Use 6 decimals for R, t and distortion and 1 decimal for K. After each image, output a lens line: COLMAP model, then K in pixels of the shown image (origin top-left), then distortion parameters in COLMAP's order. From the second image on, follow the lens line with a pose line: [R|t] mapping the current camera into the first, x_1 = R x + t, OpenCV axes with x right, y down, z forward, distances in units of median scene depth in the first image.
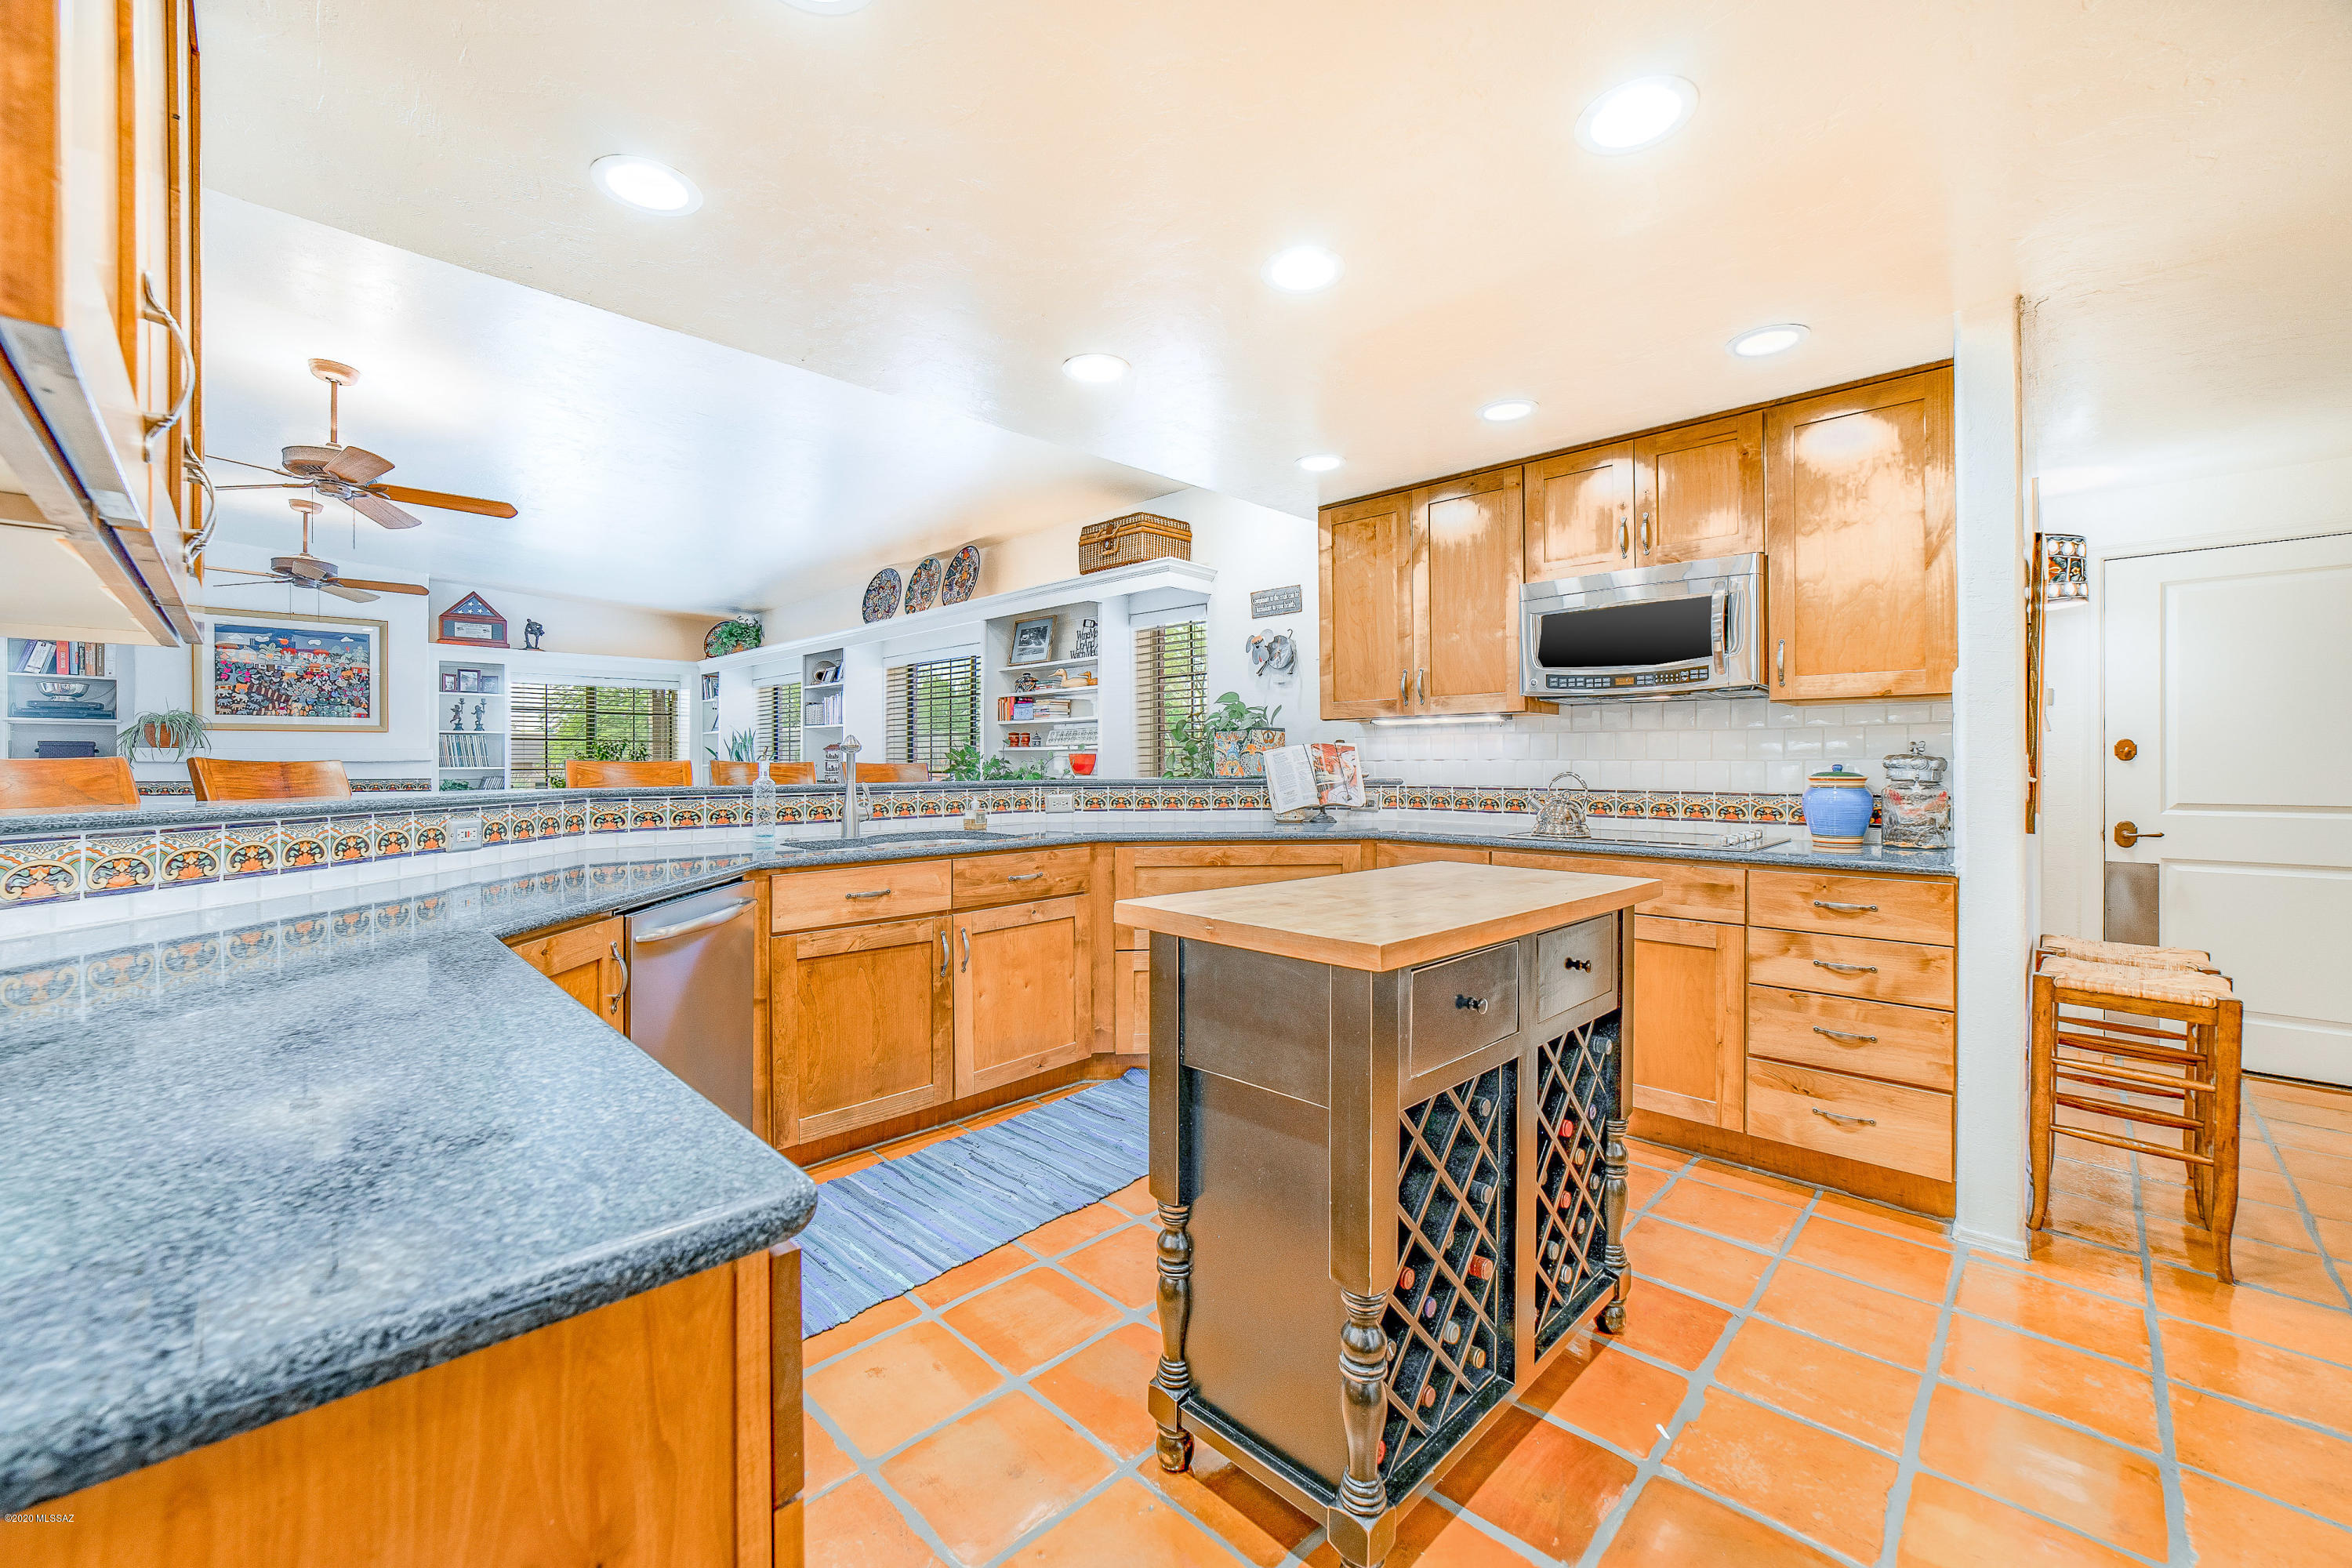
lens RADIAL K [[943.5, 0, 1183.9], [0, 943.5, 757.2], [0, 0, 1]] dist [-0.002488, 0.000554]
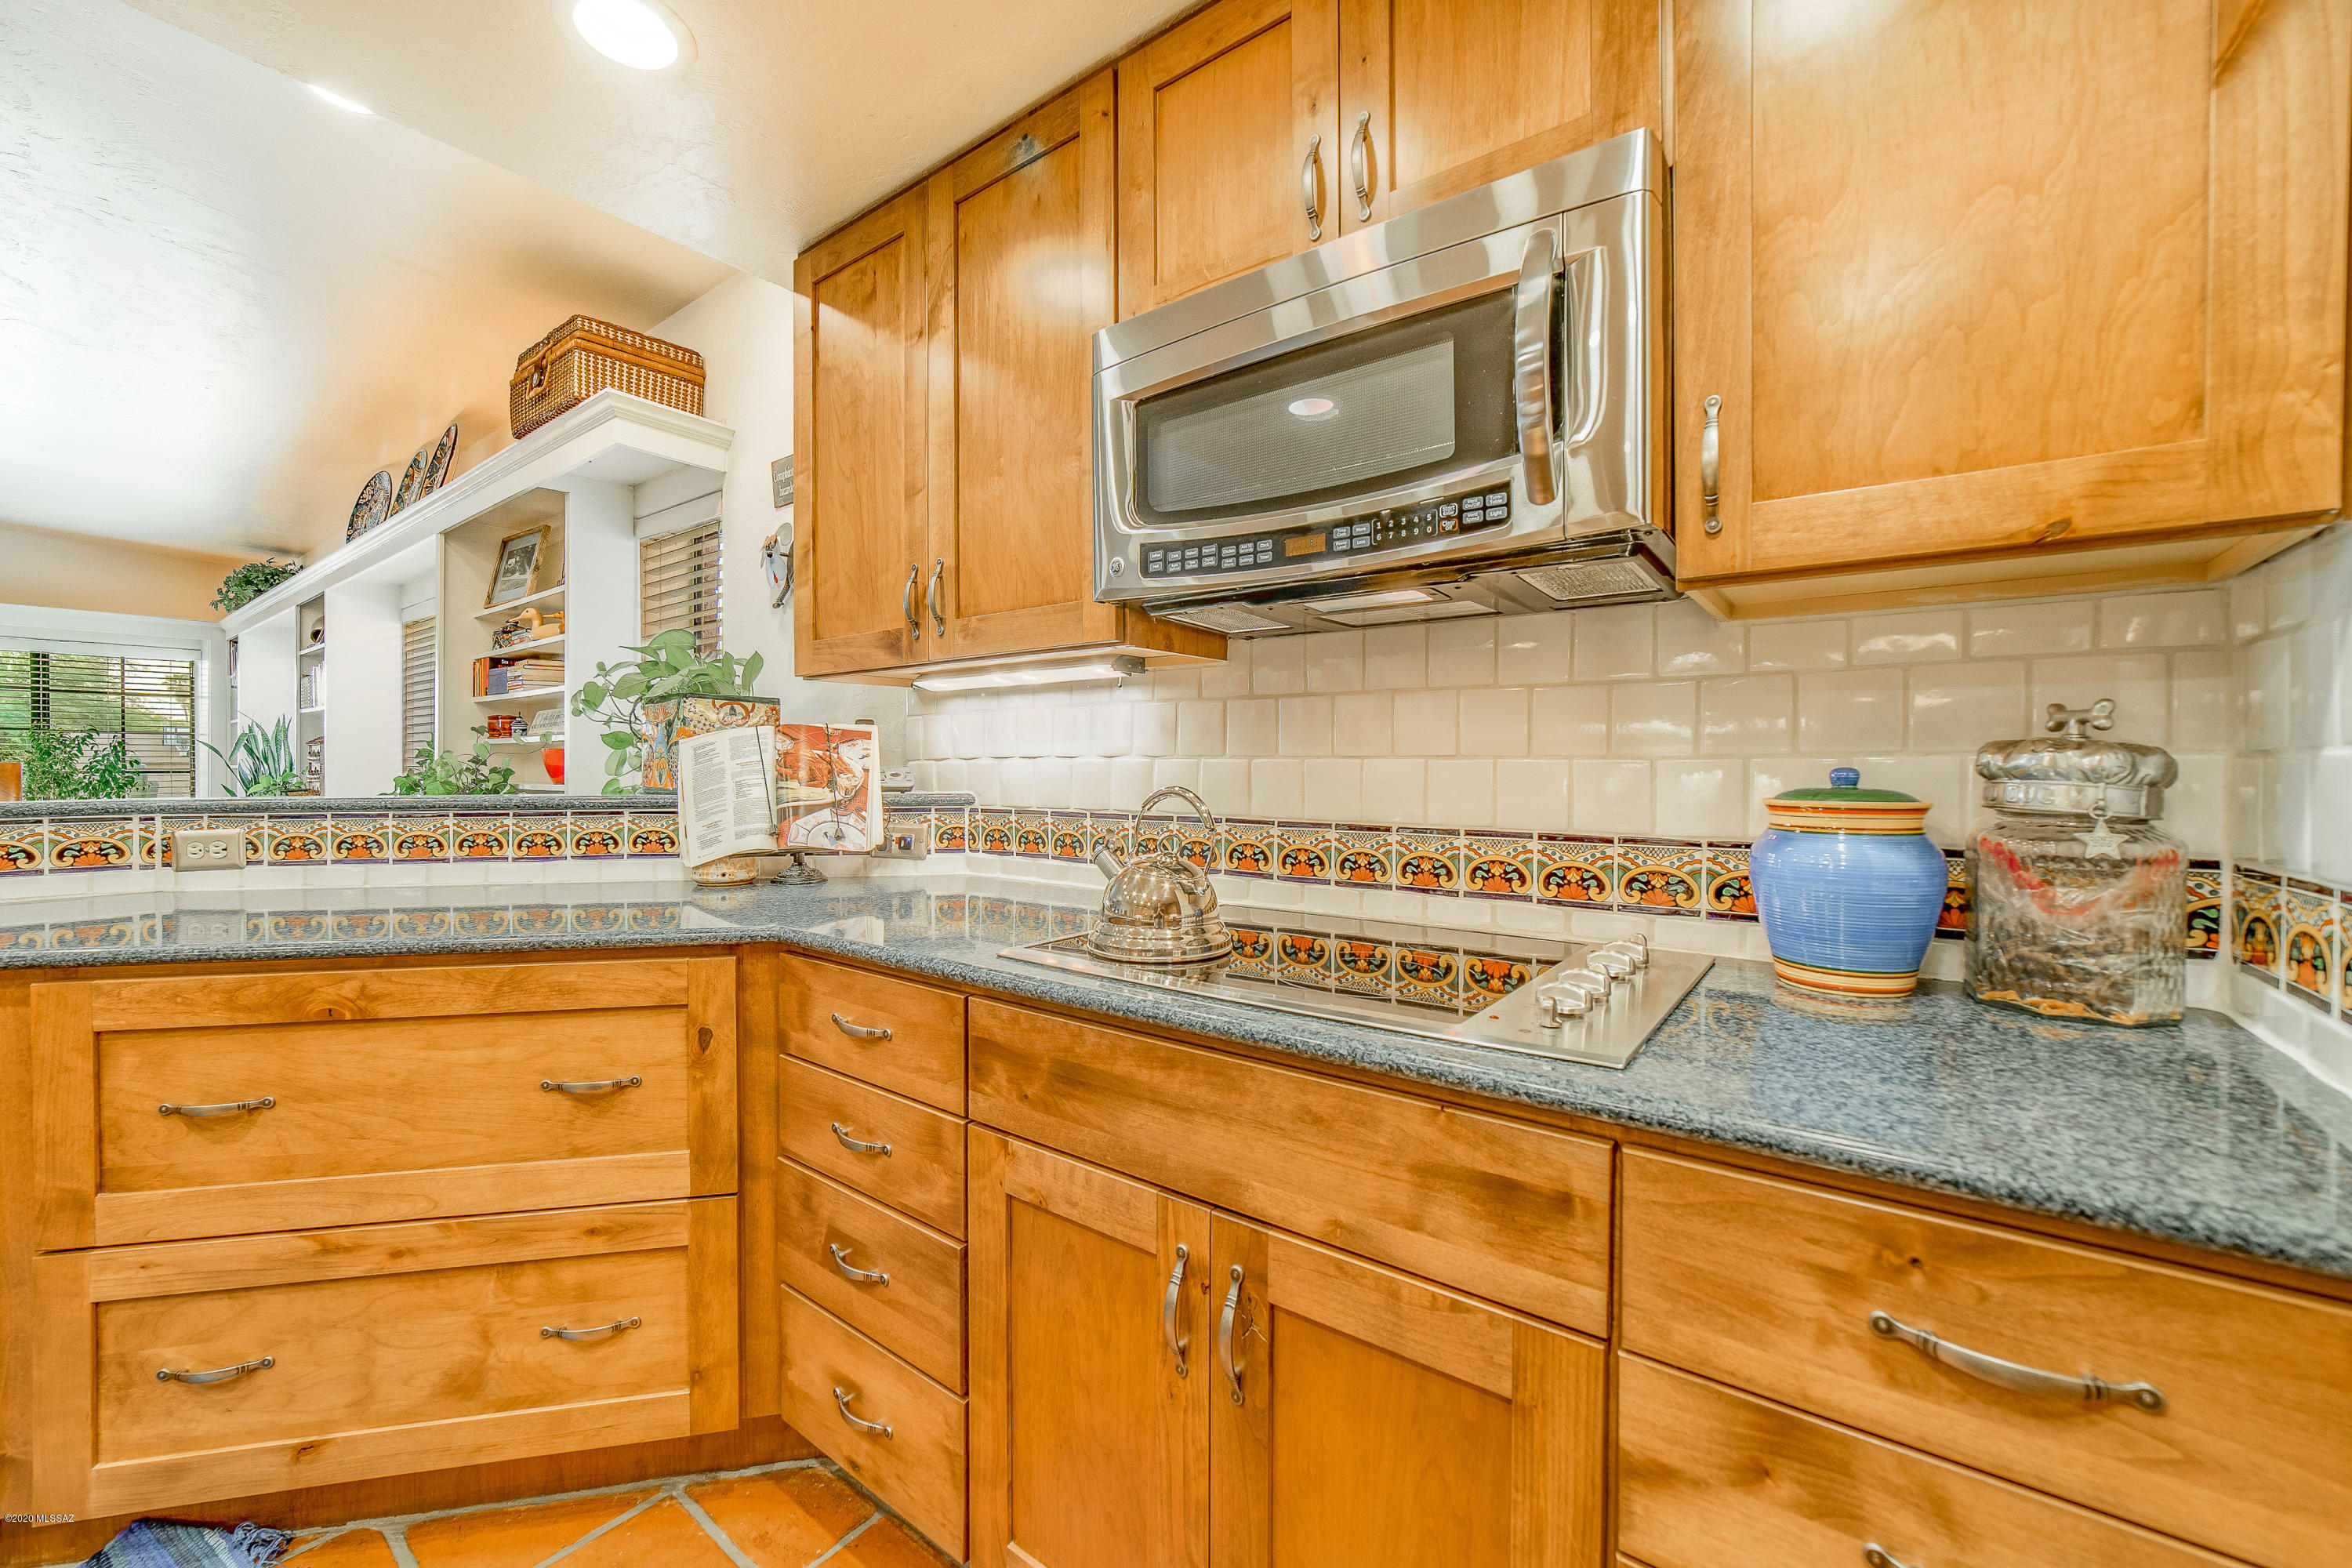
lens RADIAL K [[946.6, 0, 1165.1], [0, 946.6, 771.4], [0, 0, 1]] dist [-0.002970, 0.000220]
pose [[0.993775, 0.000512, 0.111402, 0.285397], [-0.001854, 0.999927, 0.011946, 0.003873], [-0.111387, -0.012078, 0.993704, 0.486015]]
